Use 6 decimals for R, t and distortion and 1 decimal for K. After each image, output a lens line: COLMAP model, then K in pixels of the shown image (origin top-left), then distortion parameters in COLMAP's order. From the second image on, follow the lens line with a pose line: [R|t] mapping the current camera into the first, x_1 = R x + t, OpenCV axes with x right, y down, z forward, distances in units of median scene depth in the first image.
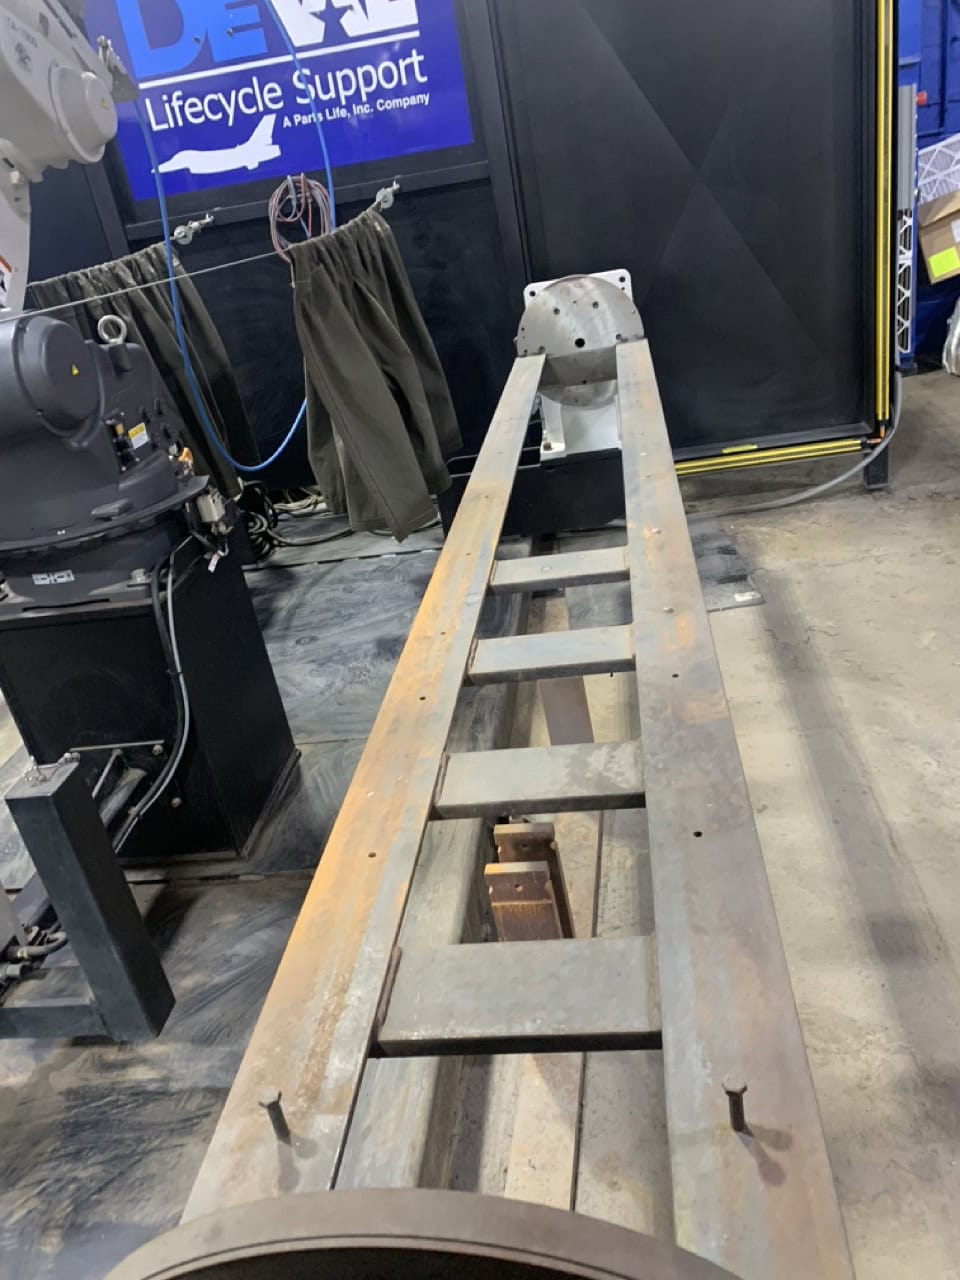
lens RADIAL K [[968.1, 0, 483.0], [0, 968.1, 636.0], [0, 0, 1]] dist [0.071066, -0.091479]
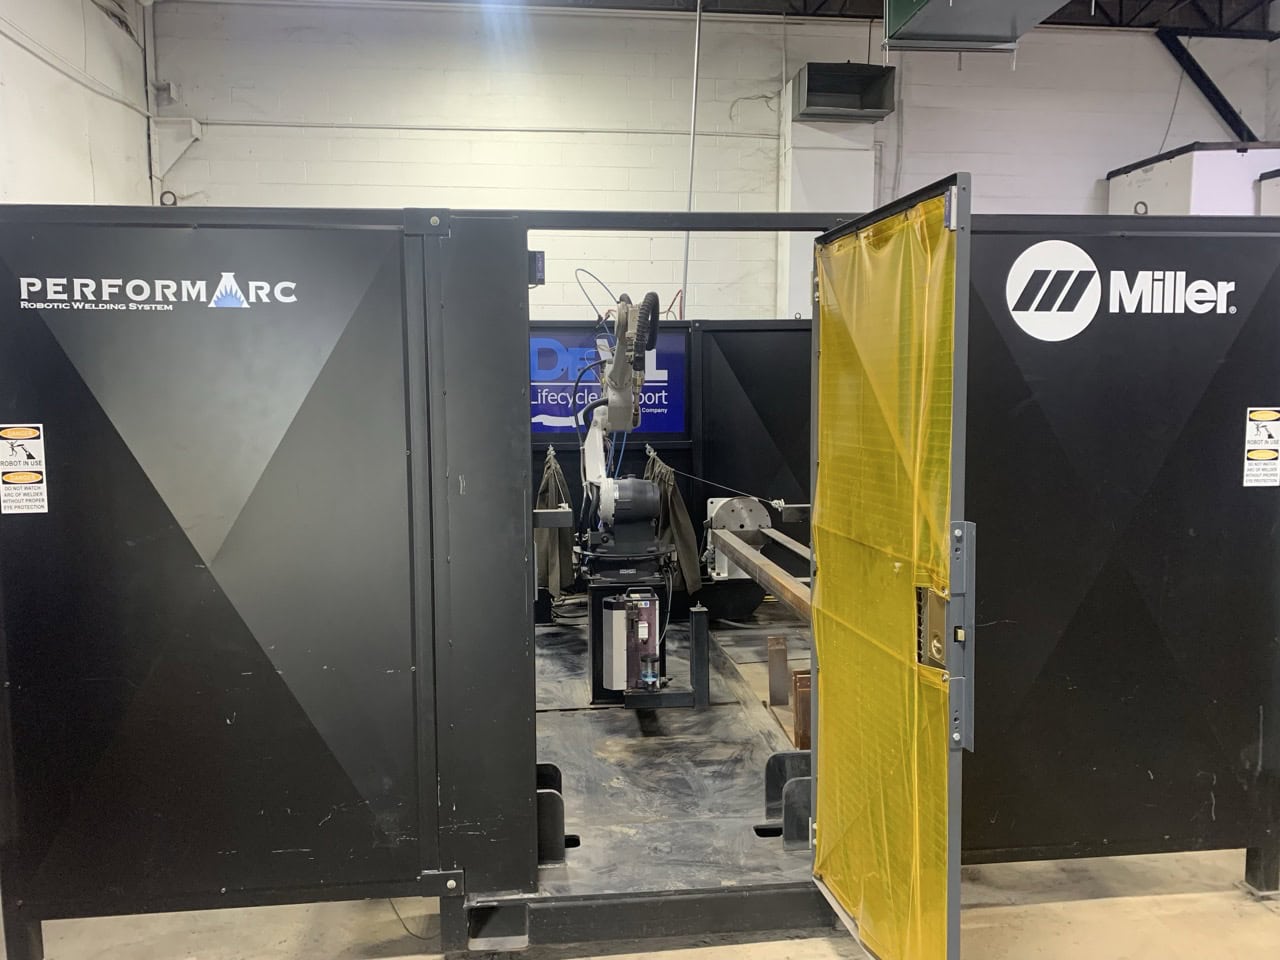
lens RADIAL K [[968.1, 0, 635.6], [0, 968.1, 481.6], [0, 0, 1]] dist [0.071066, -0.091479]
pose [[0.966437, 0.134814, 0.218689, -0.558583], [-0.042602, 0.923562, -0.381076, 0.393290], [-0.253347, 0.358969, 0.898307, -0.808049]]
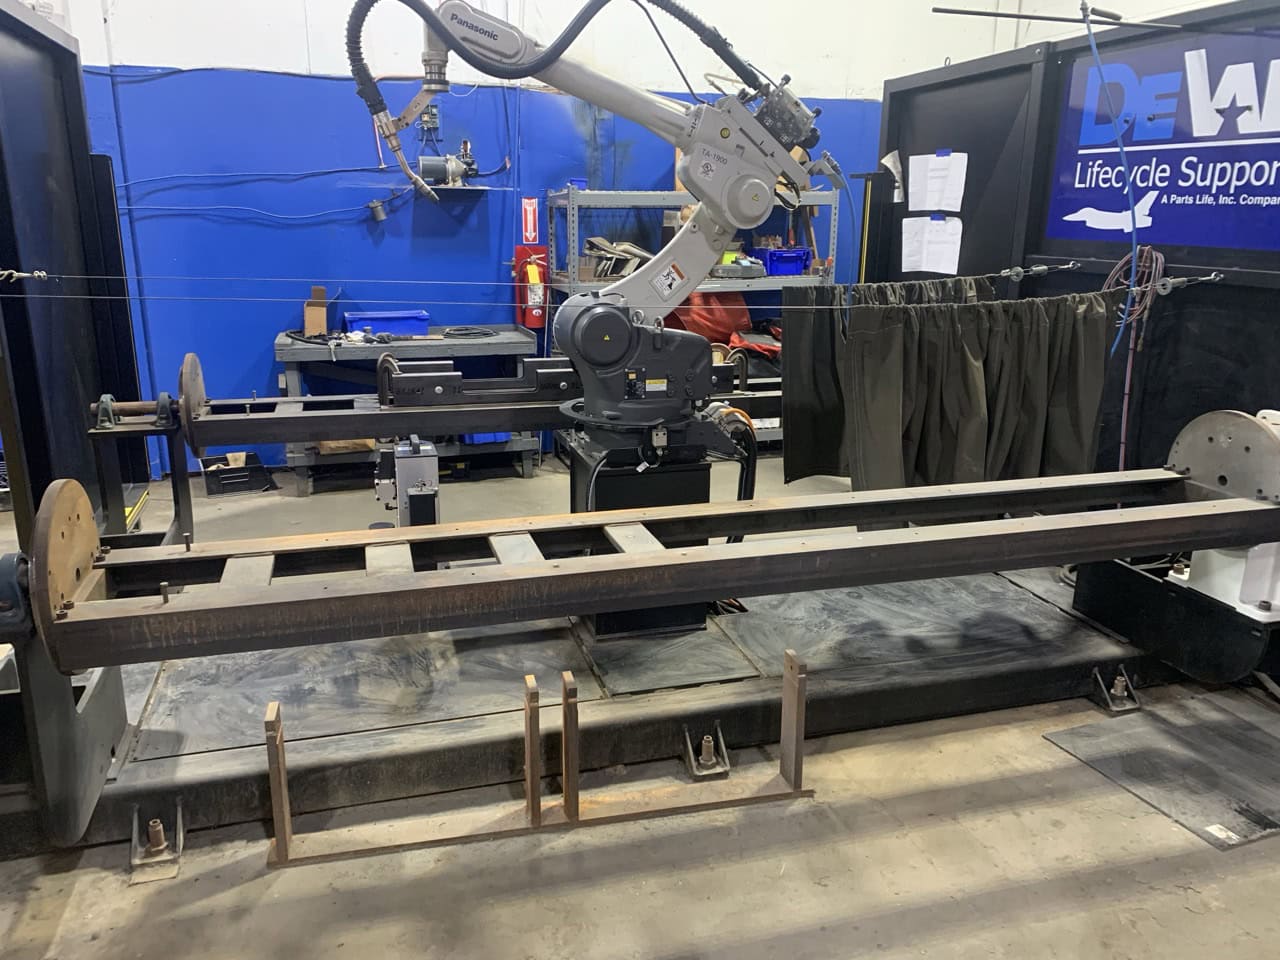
lens RADIAL K [[968.1, 0, 635.6], [0, 968.1, 481.6], [0, 0, 1]] dist [0.071066, -0.091479]
pose [[0.368557, 0.401387, -0.838483, 0.616505], [-0.466842, 0.859907, 0.206442, -0.217841], [0.803881, 0.315354, 0.504309, 0.102226]]
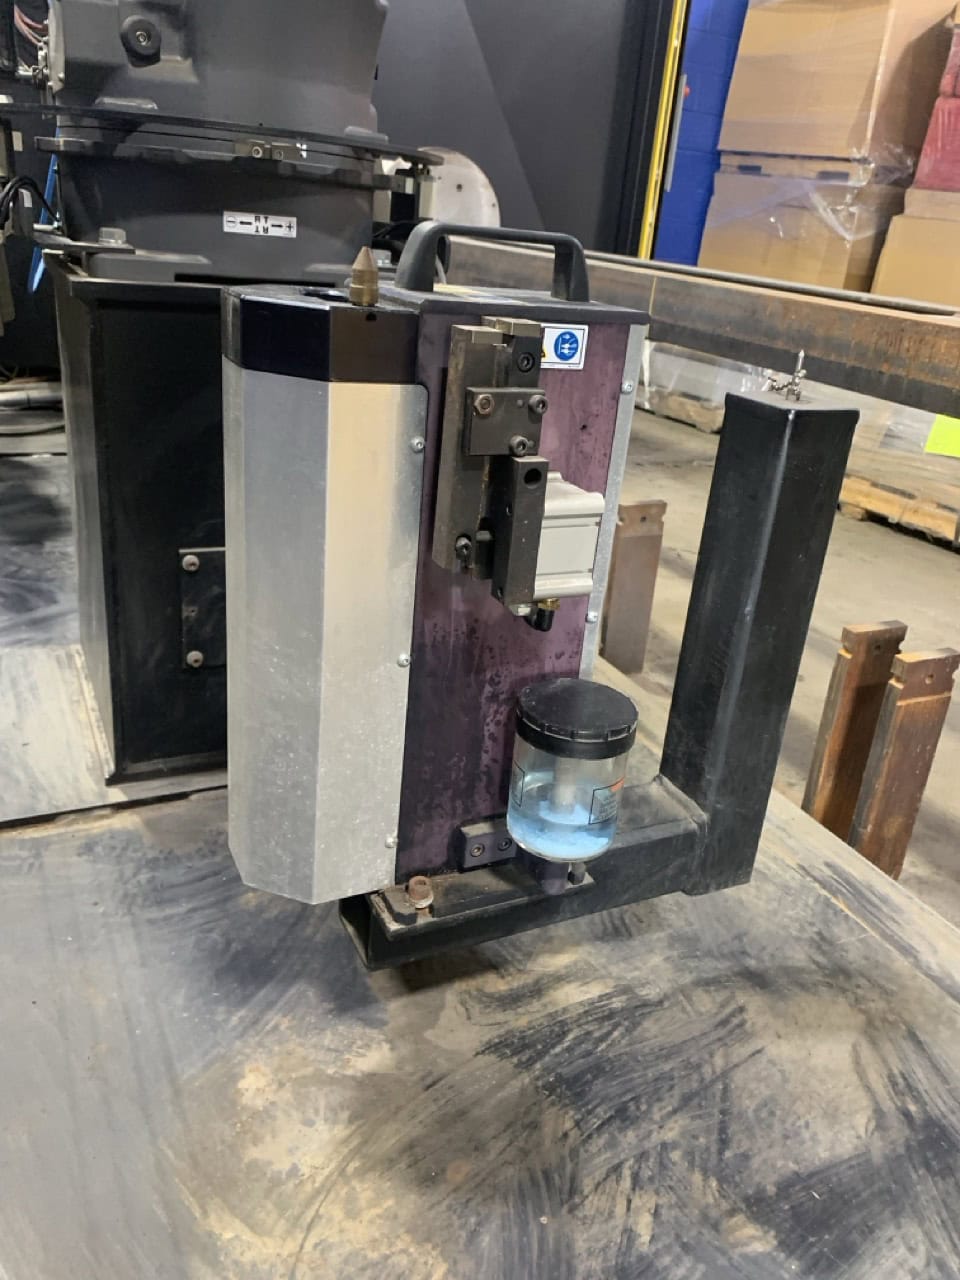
lens RADIAL K [[1003.0, 0, 490.4], [0, 1003.0, 636.4], [0, 0, 1]] dist [0.003899, -0.001453]
pose [[0.813648, 0.009782, 0.581276, -0.364081], [0.032741, 0.997500, -0.062617, 0.123901], [-0.580435, 0.069980, 0.811294, 0.240271]]
